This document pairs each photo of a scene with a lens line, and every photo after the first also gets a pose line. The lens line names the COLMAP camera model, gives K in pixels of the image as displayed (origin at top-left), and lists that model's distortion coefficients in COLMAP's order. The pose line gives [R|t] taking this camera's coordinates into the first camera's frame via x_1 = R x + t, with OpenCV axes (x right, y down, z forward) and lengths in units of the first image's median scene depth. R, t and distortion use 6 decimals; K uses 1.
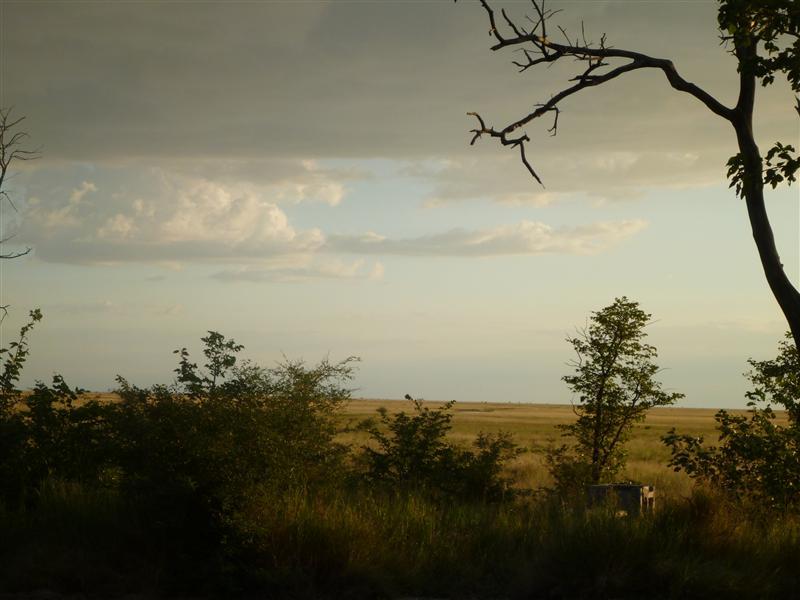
lens RADIAL K [[2066.6, 0, 403.7], [0, 2066.6, 300.5], [0, 0, 1]] dist [0.210635, 0.000000]
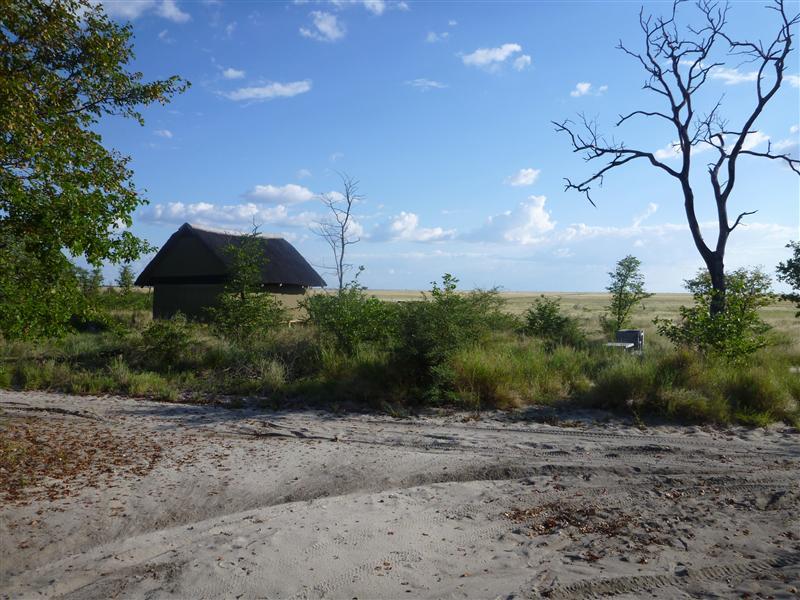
lens RADIAL K [[655.6, 0, 397.2], [0, 655.6, 301.1], [0, 0, 1]] dist [-0.051542, 0.025928]
pose [[0.973912, -0.011684, -0.226626, 0.012607], [0.025548, 0.997970, 0.058338, 0.001101], [0.225484, -0.062606, 0.972233, 0.211157]]
